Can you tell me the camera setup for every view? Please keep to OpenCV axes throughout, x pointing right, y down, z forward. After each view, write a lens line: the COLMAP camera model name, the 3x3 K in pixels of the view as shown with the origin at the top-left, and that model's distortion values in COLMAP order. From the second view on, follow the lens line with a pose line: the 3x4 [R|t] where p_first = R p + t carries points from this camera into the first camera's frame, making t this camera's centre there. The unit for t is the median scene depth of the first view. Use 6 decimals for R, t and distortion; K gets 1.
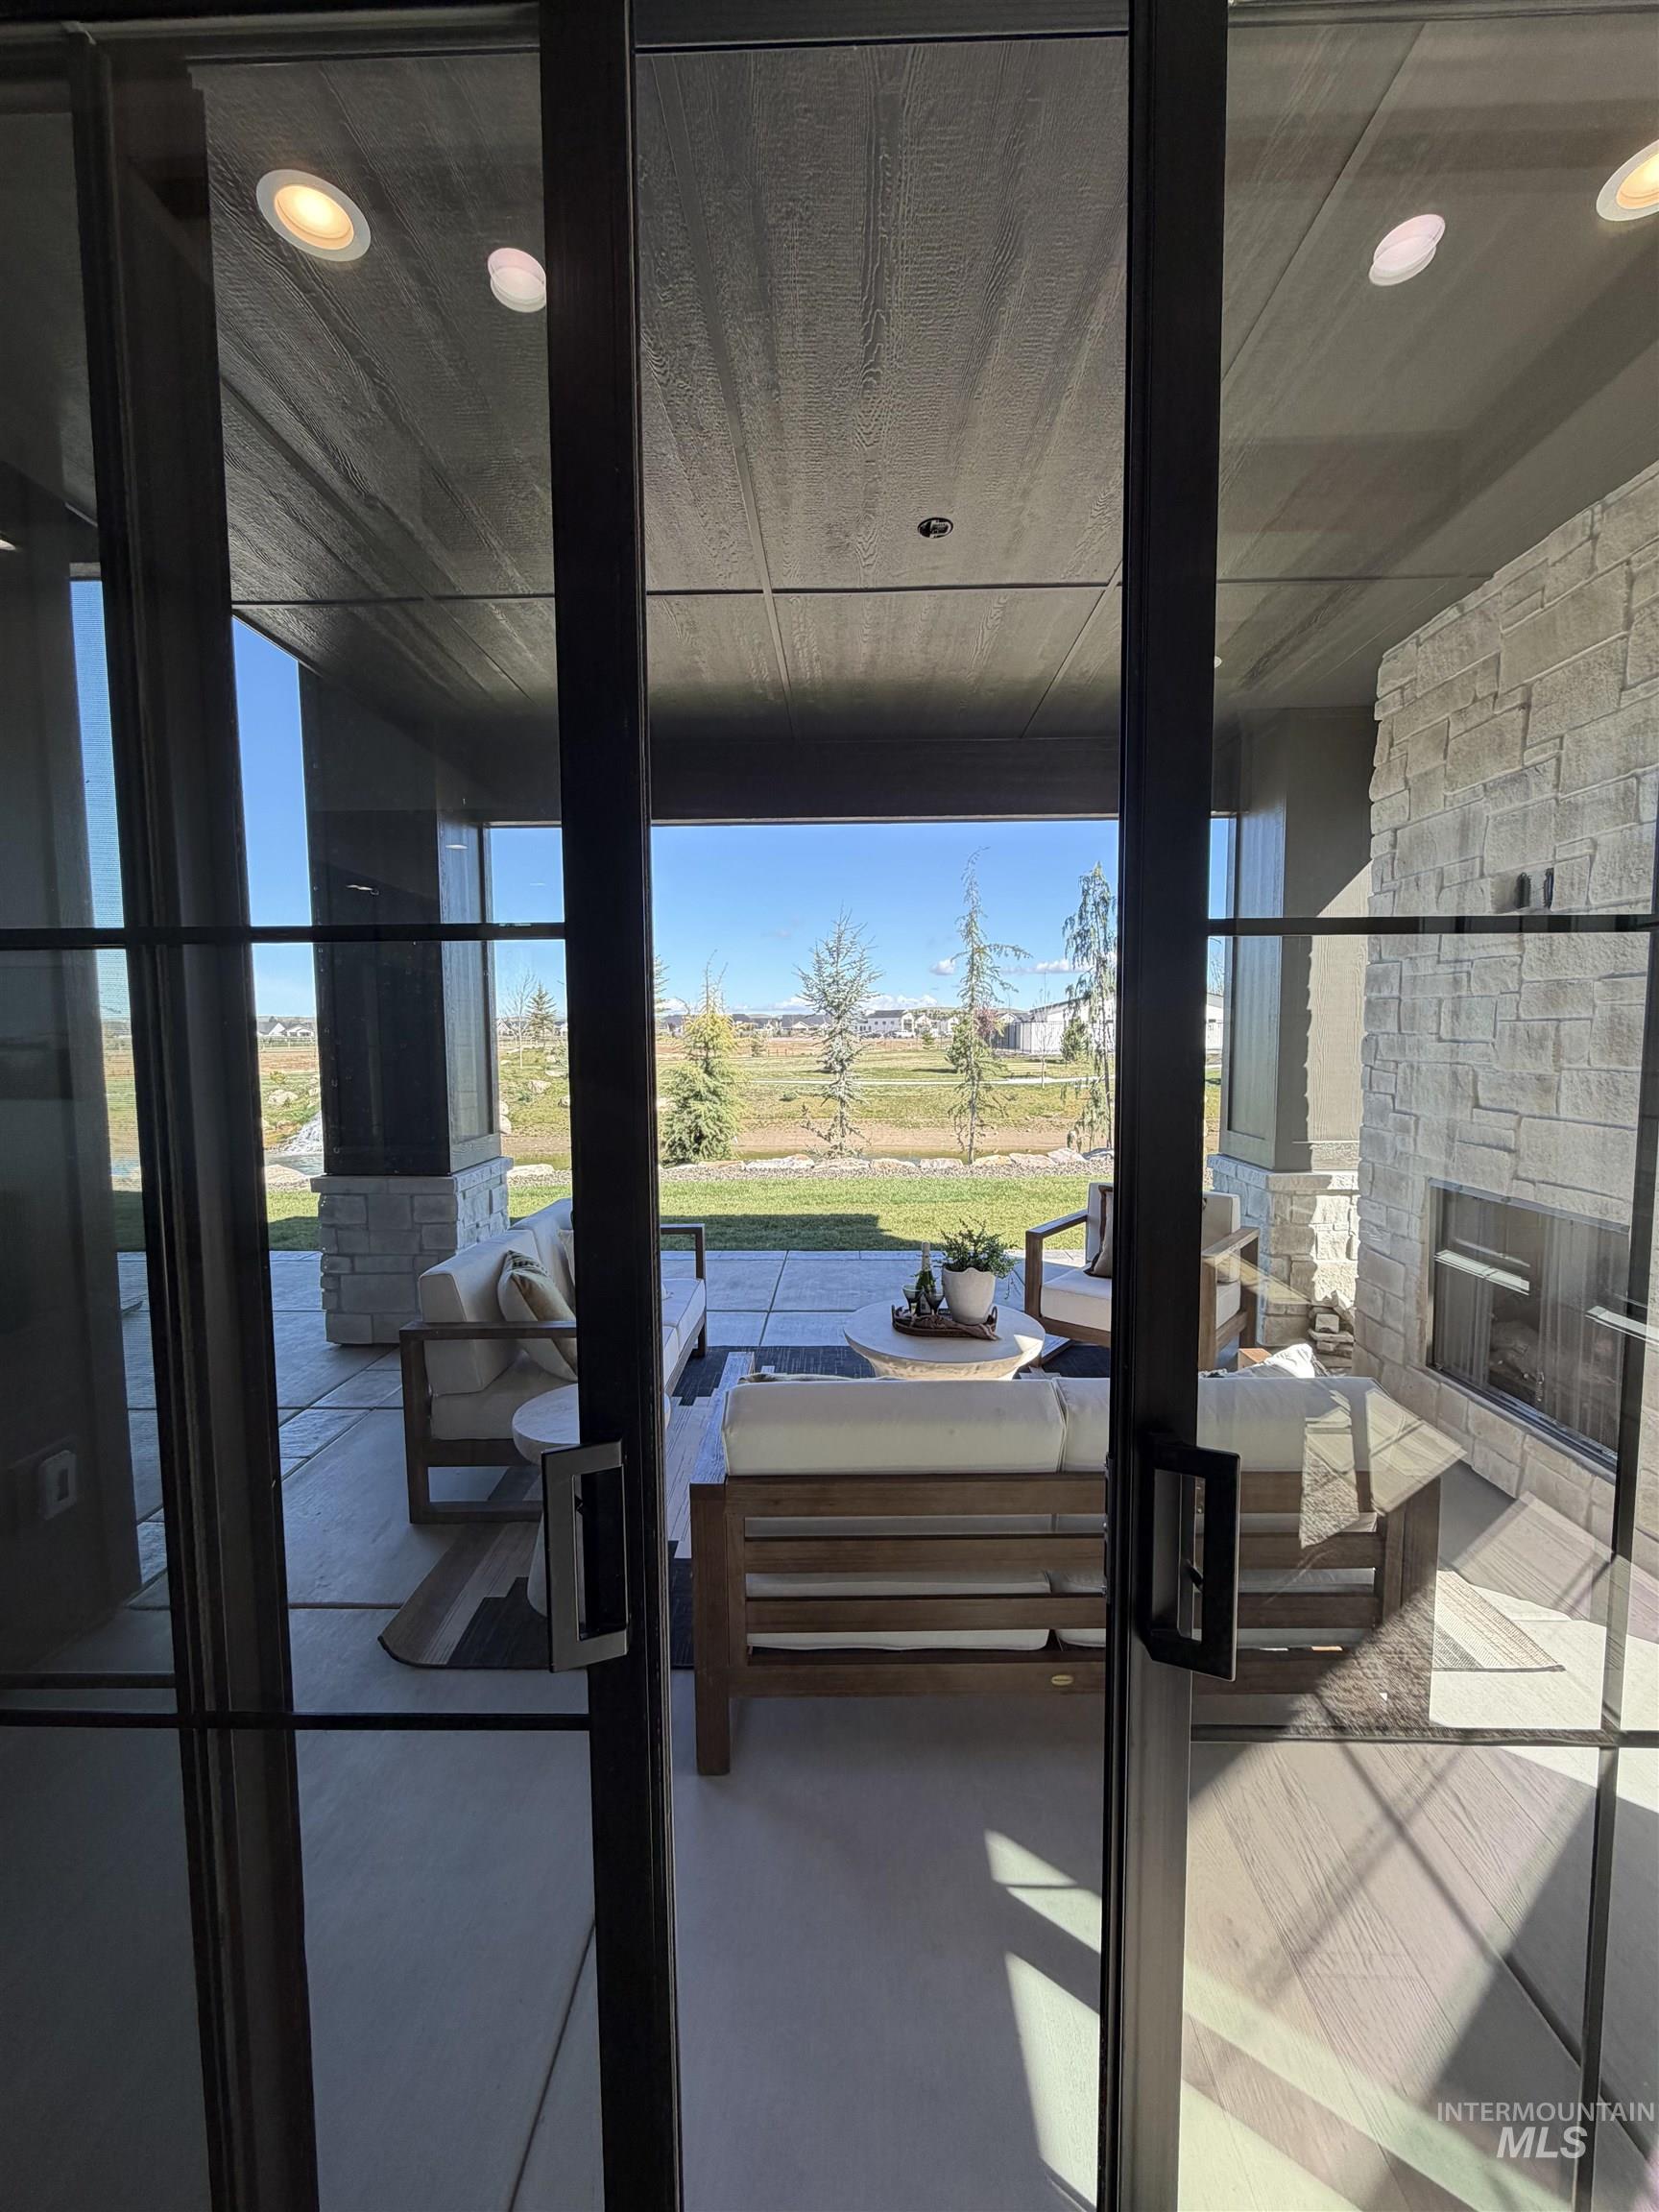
lens RADIAL K [[881.2, 0, 831.1], [0, 881.2, 1105.2], [0, 0, 1]] dist [0.000118, 0.000079]
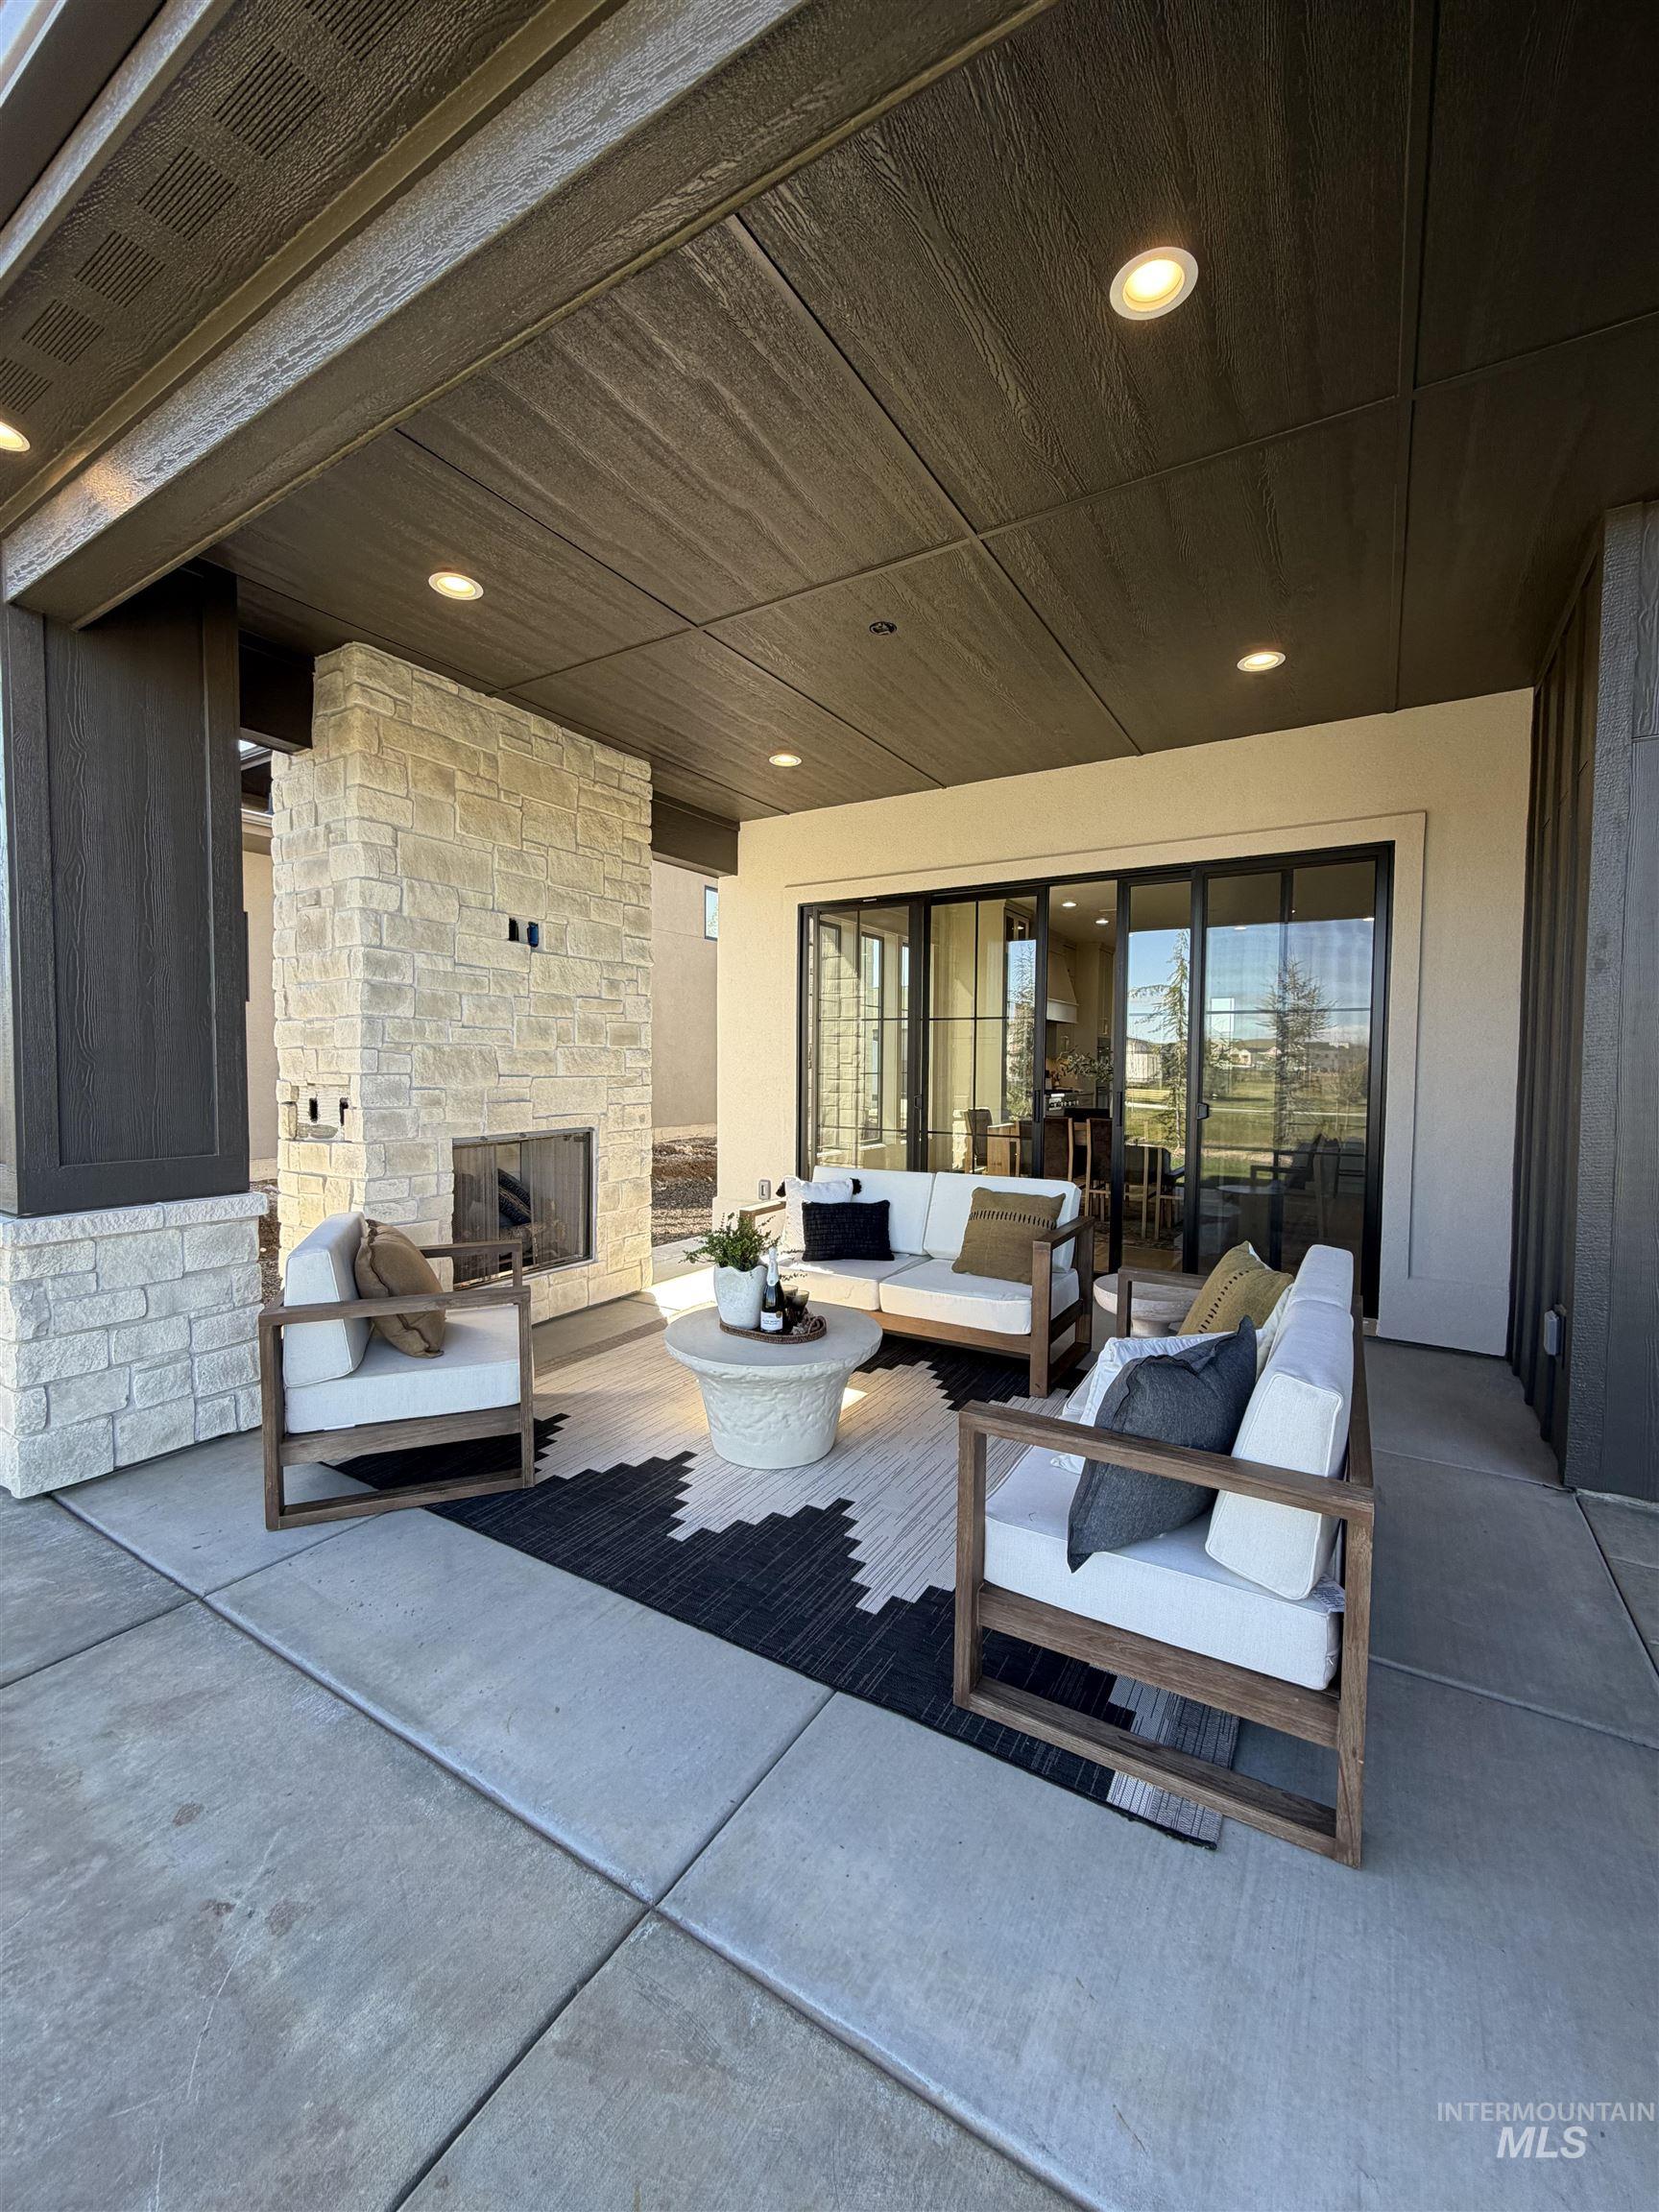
lens RADIAL K [[881.2, 0, 819.6], [0, 881.2, 1107.9], [0, 0, 1]] dist [0.000118, 0.000079]
pose [[-0.857306, -0.023554, 0.514268, -0.376897], [0.041396, 0.992564, 0.114469, -0.077293], [-0.513140, 0.119424, -0.849956, 1.731847]]
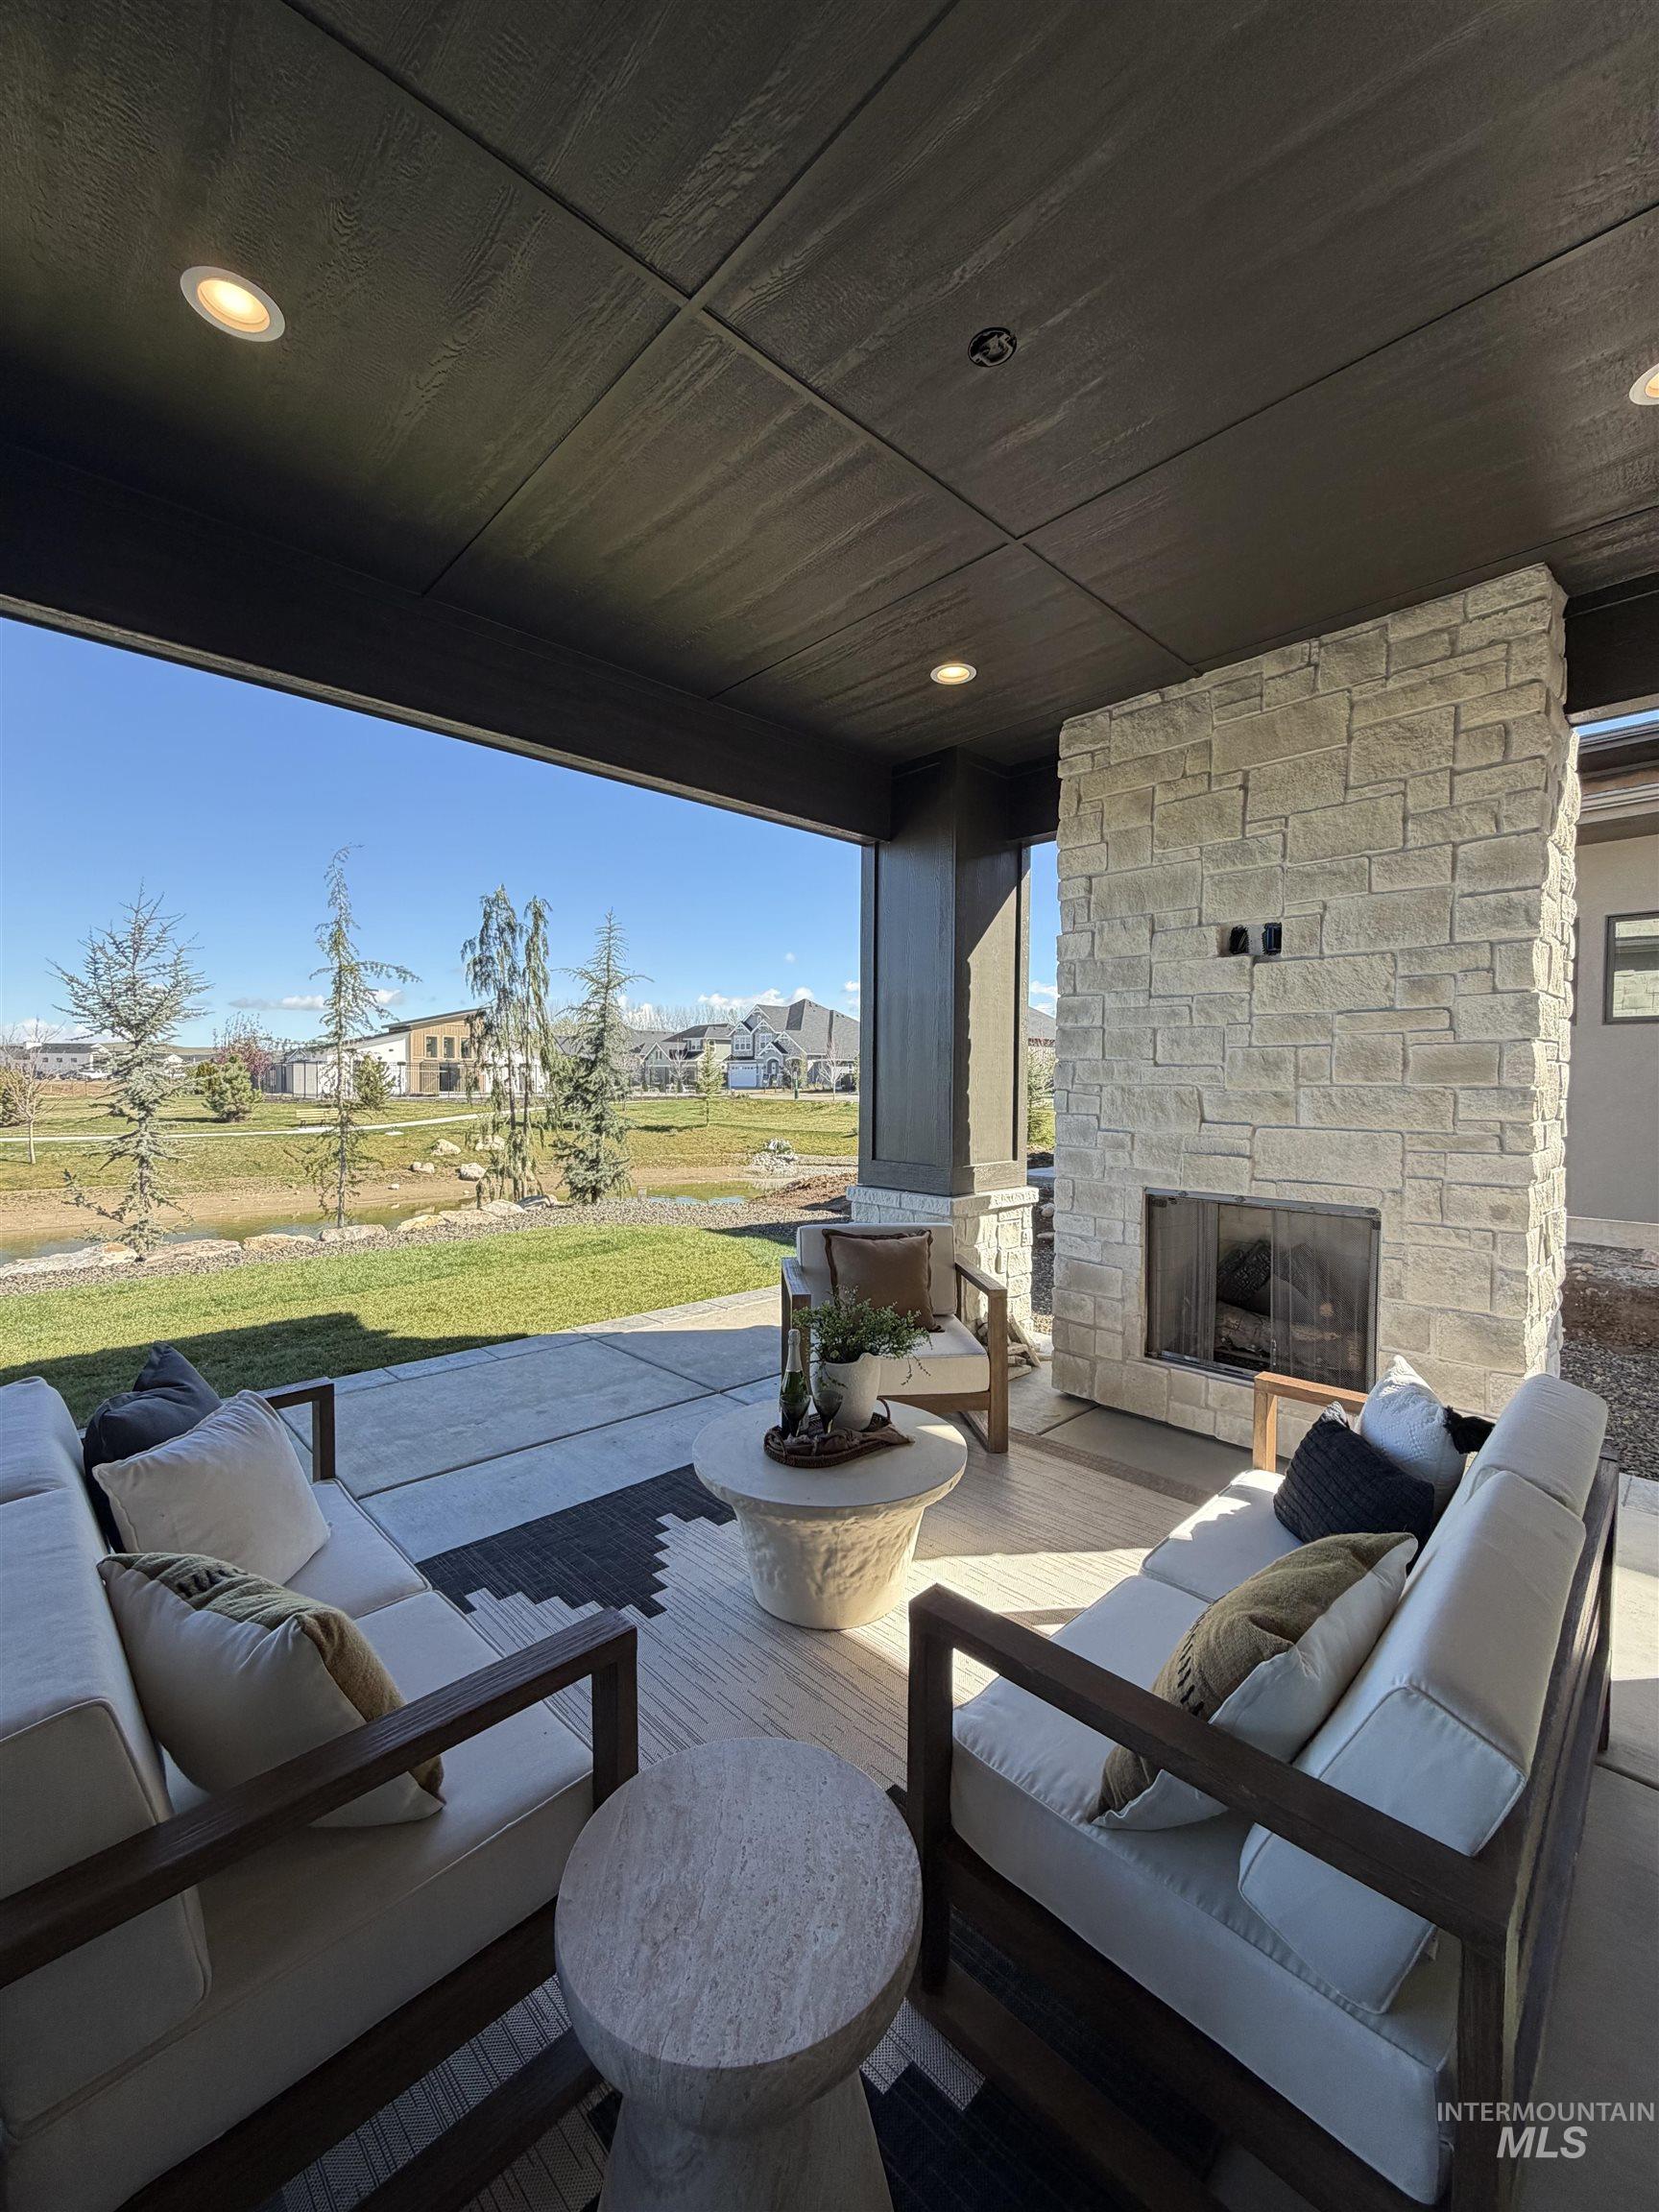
lens RADIAL K [[881.2, 0, 833.8], [0, 881.2, 1102.3], [0, 0, 1]] dist [0.000118, 0.000079]
pose [[0.707569, -0.006529, 0.706614, -0.386373], [0.045482, 0.998305, -0.036319, -0.003221], [-0.705179, 0.057836, 0.706667, 0.468798]]
